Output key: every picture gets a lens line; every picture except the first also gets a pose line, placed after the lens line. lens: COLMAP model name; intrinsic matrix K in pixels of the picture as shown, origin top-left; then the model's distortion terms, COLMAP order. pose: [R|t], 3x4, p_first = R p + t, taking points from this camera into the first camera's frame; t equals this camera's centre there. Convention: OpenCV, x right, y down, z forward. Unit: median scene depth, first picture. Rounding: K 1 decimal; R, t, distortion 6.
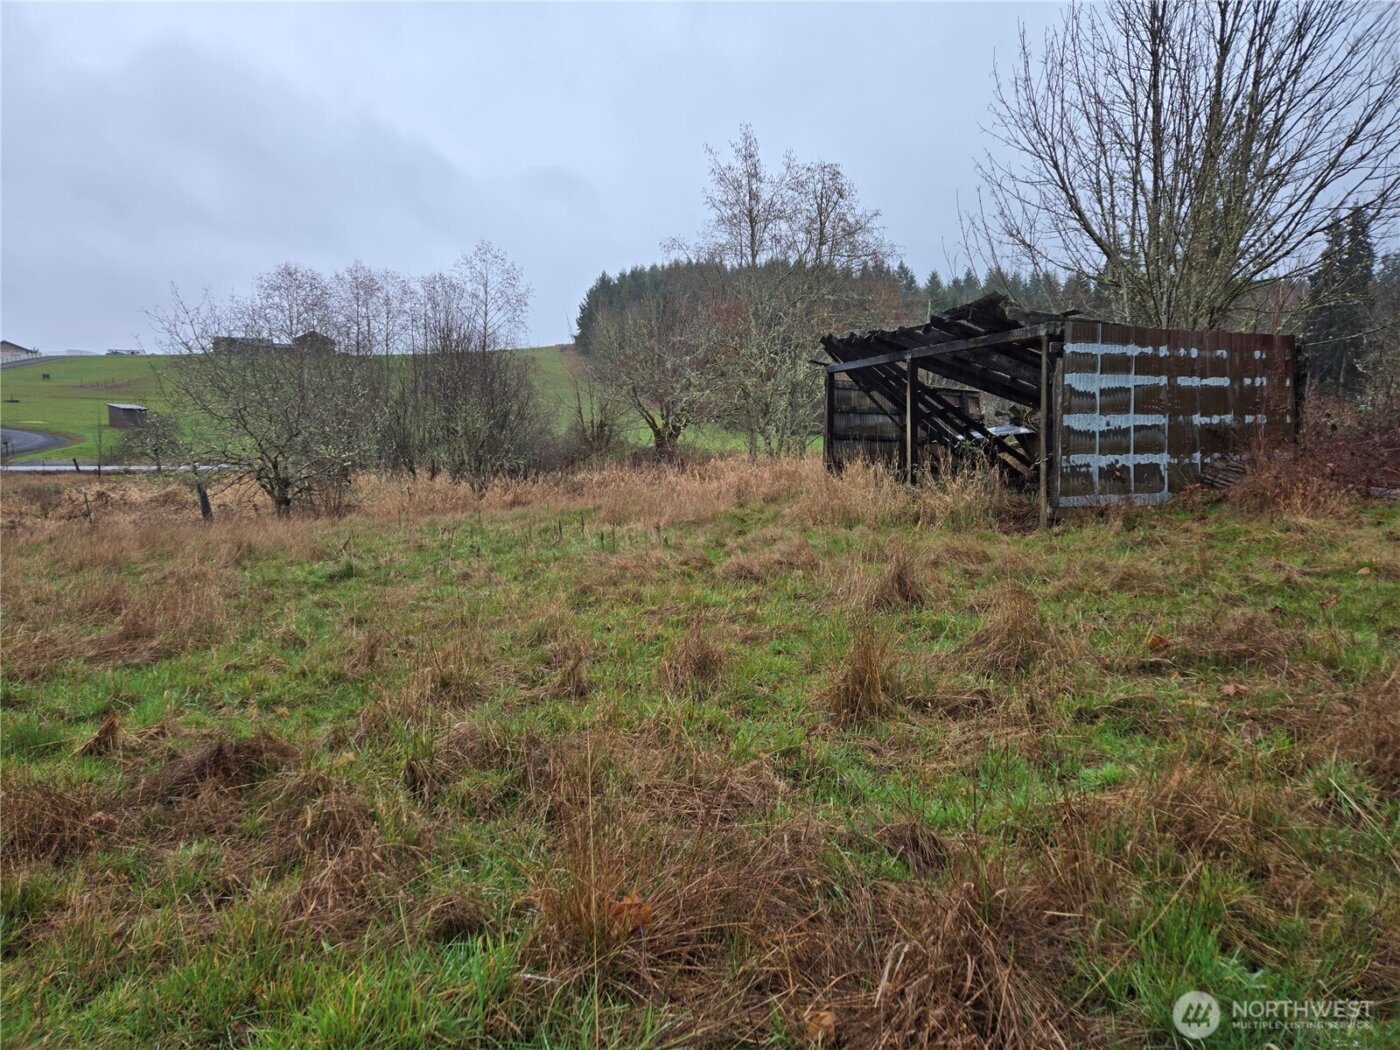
lens RADIAL K [[923.6, 0, 699.7], [0, 923.6, 511.8], [0, 0, 1]] dist [0.082136, -0.063362]
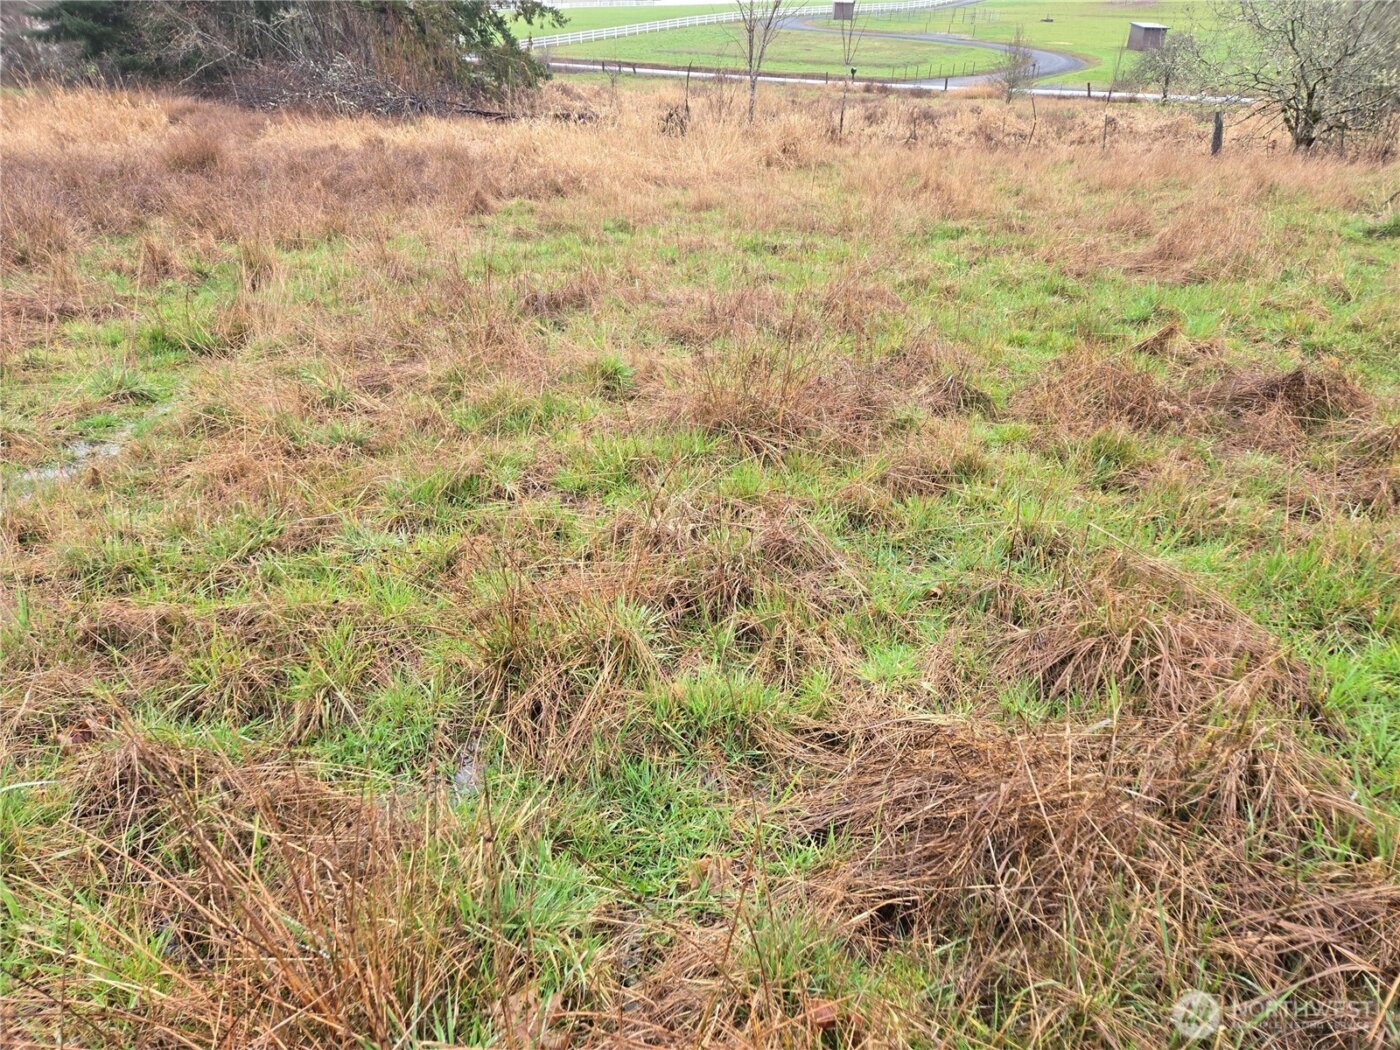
lens RADIAL K [[923.6, 0, 687.0], [0, 923.6, 519.3], [0, 0, 1]] dist [0.082136, -0.063362]
pose [[0.586891, 0.375152, -0.717509, -0.033676], [-0.092774, 0.911501, 0.400697, 0.015328], [0.804333, -0.168599, 0.569757, -0.020133]]
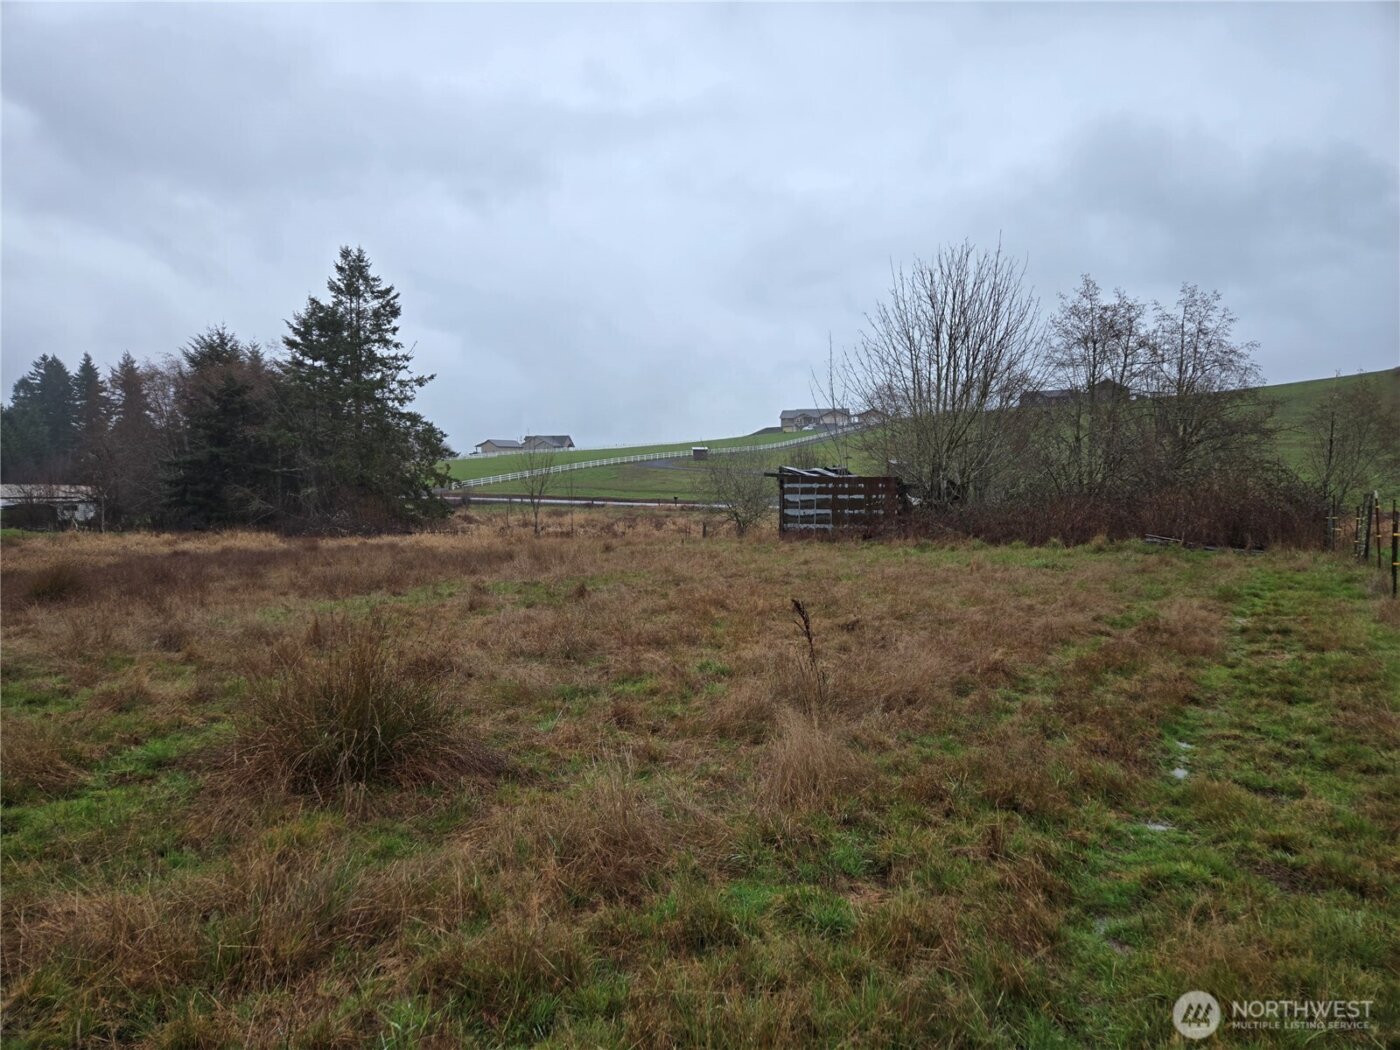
lens RADIAL K [[923.6, 0, 701.0], [0, 923.6, 528.7], [0, 0, 1]] dist [0.082136, -0.063362]
pose [[0.656570, 0.039757, -0.753217, 1.816227], [-0.055228, 0.998463, 0.004560, -0.035078], [0.752241, 0.038605, 0.657757, -0.790959]]
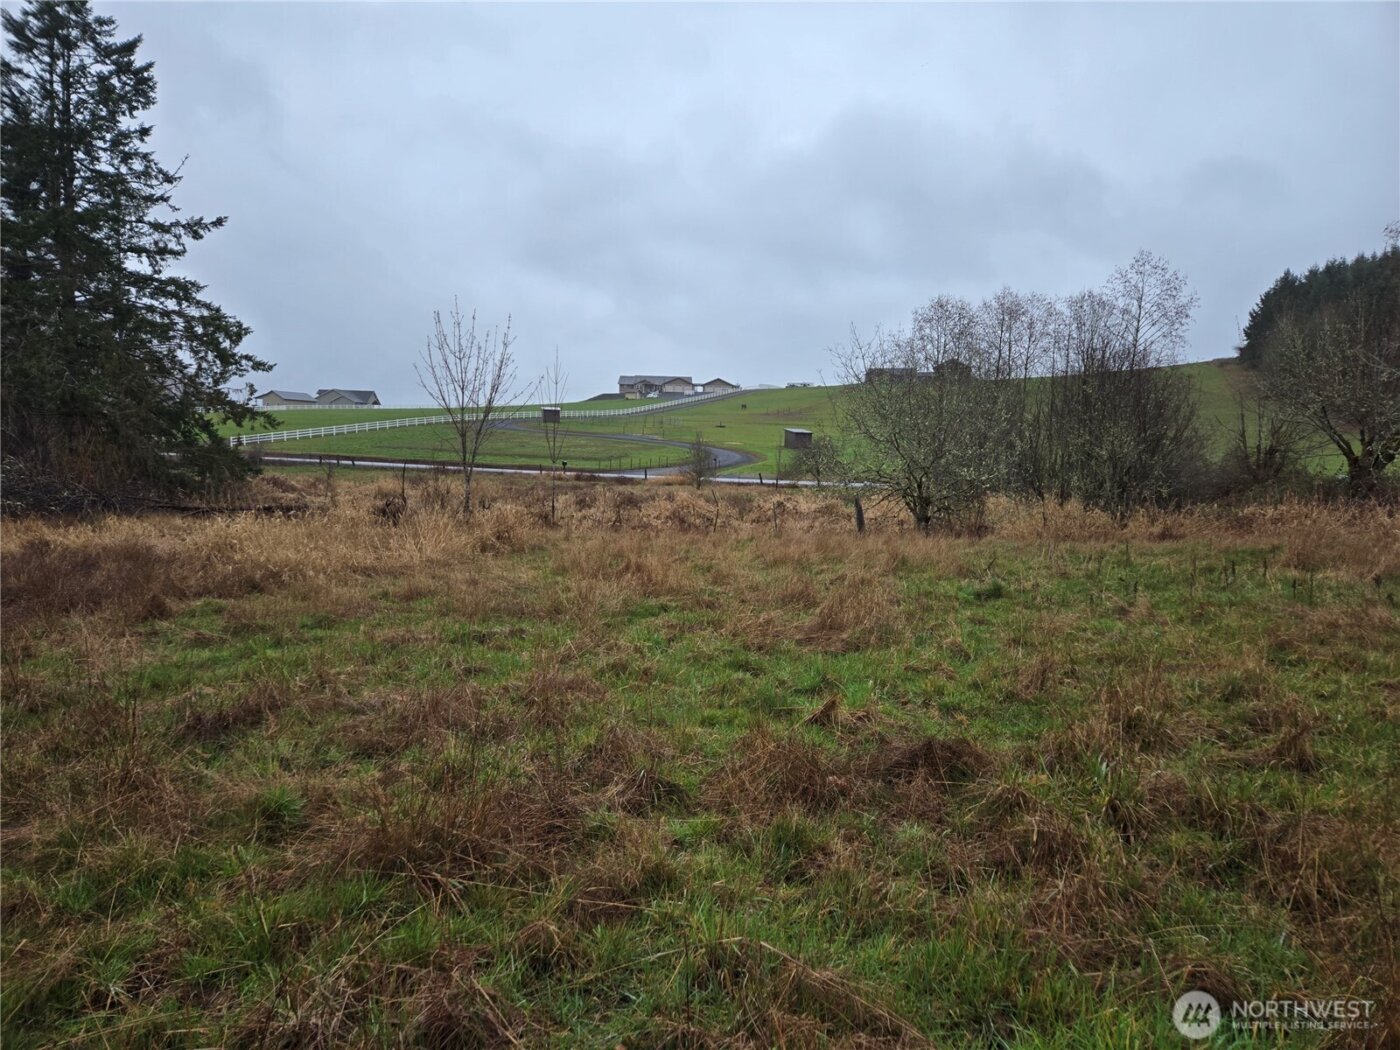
lens RADIAL K [[923.6, 0, 705.7], [0, 923.6, 527.8], [0, 0, 1]] dist [0.082136, -0.063362]
pose [[0.804257, 0.066862, -0.590508, -0.025144], [-0.071395, 0.997325, 0.015687, 0.000561], [0.589977, 0.029543, 0.806879, -0.010367]]
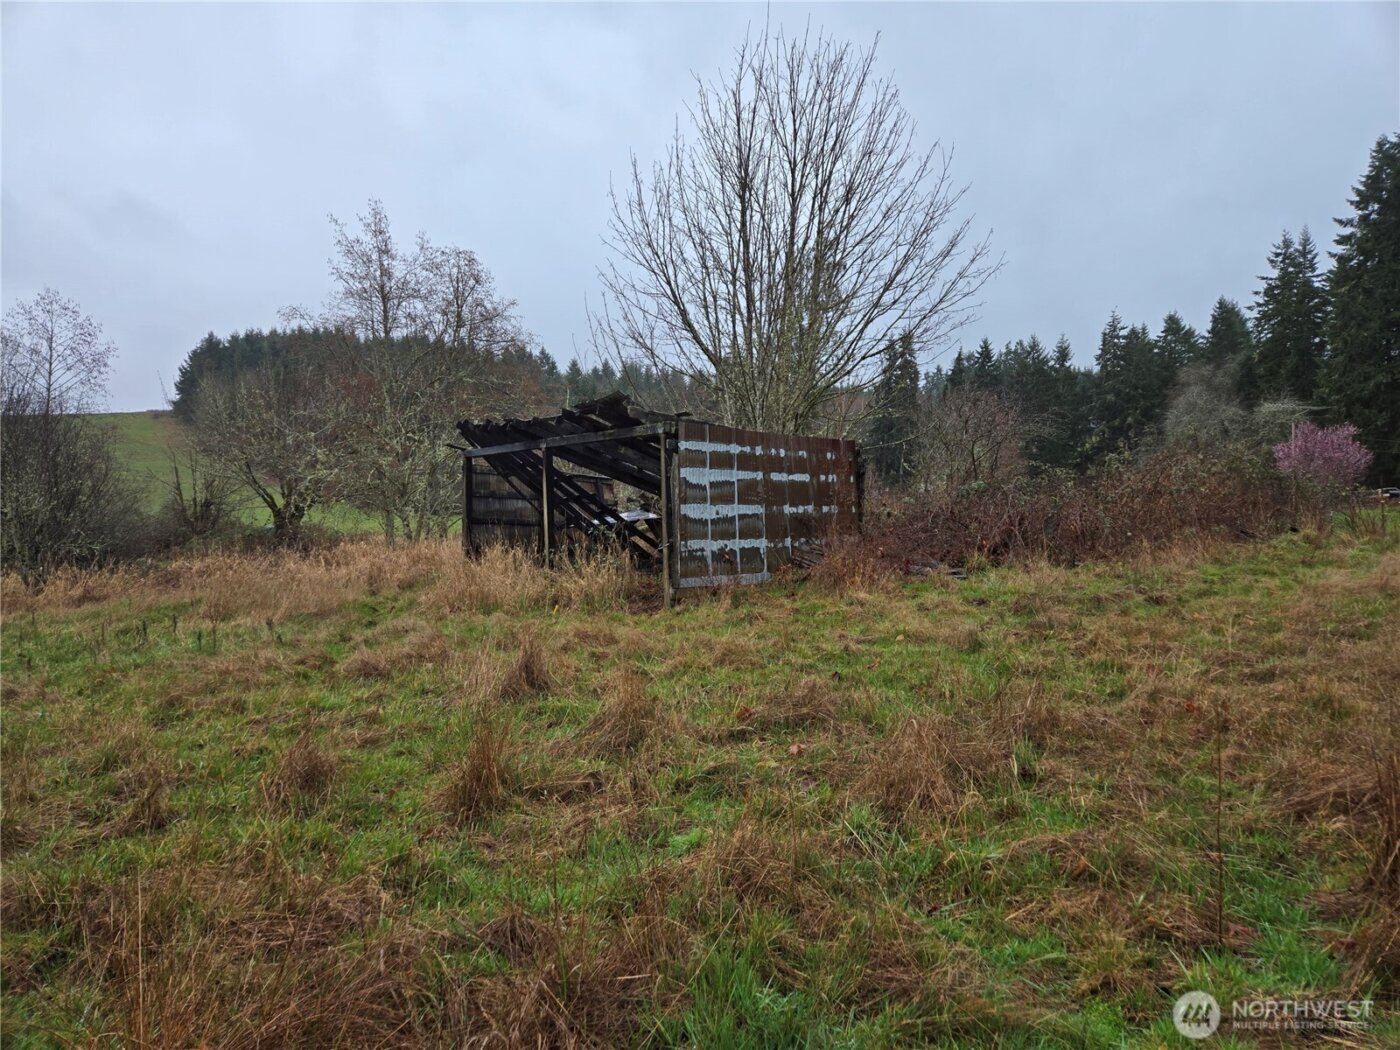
lens RADIAL K [[923.6, 0, 704.3], [0, 923.6, 527.8], [0, 0, 1]] dist [0.082136, -0.063362]
pose [[0.928751, -0.003251, 0.370691, 0.007902], [0.028192, 0.997685, -0.061885, -0.006169], [-0.369632, 0.067927, 0.926692, -0.018007]]
